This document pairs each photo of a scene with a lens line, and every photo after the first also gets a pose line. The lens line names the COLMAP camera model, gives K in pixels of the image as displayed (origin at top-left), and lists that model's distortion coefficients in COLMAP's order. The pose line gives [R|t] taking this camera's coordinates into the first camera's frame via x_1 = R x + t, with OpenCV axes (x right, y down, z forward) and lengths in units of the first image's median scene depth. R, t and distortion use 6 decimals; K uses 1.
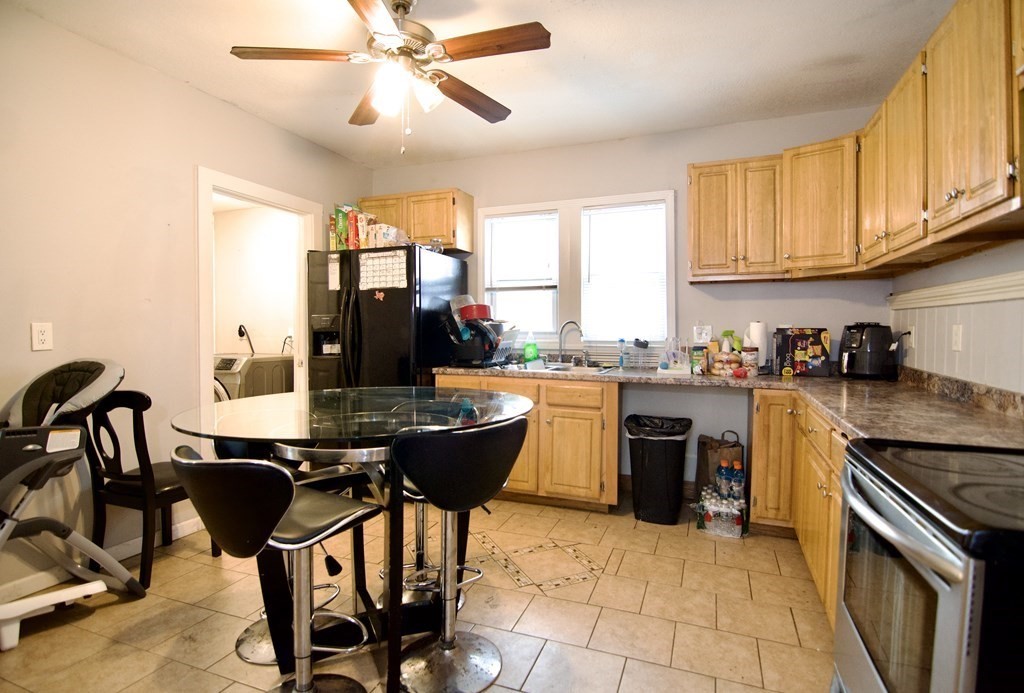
lens RADIAL K [[507.2, 0, 512.0], [0, 507.2, 346.5], [0, 0, 1]] dist [-0.019519, -0.000888]
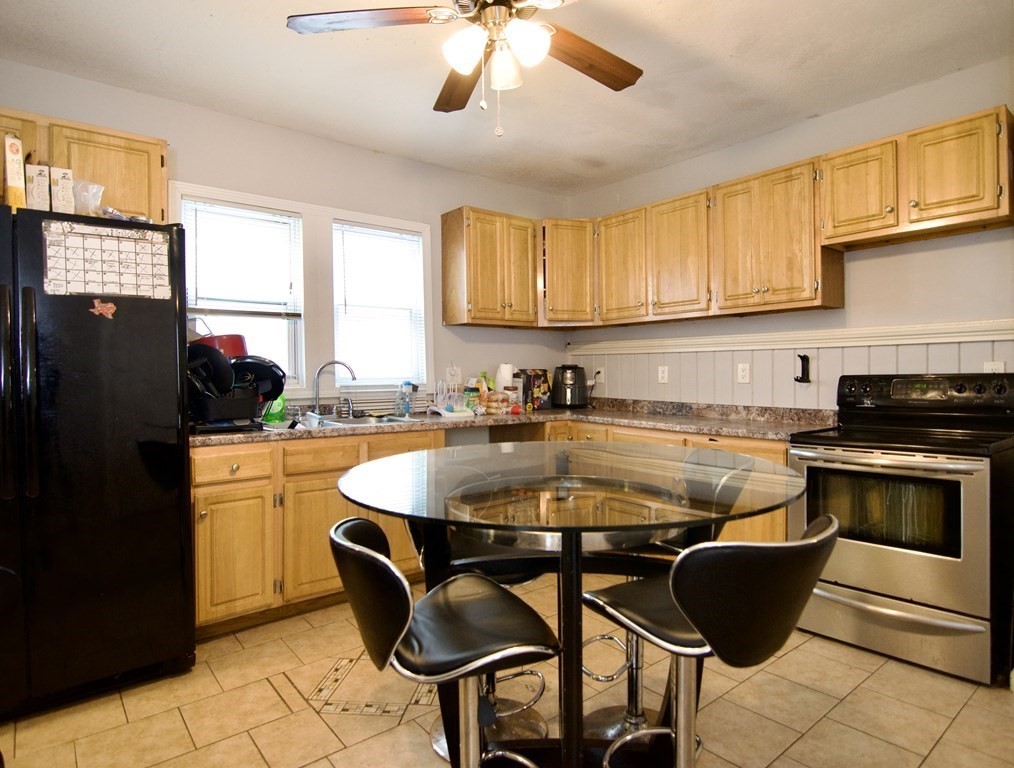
lens RADIAL K [[586.8, 0, 509.1], [0, 586.8, 382.5], [0, 0, 1]] dist [-0.002567, -0.001911]
pose [[0.493417, -0.021140, 0.869536, -0.595172], [0.037349, 0.999297, 0.003102, -0.010968], [-0.868991, 0.030946, 0.493860, 0.345739]]
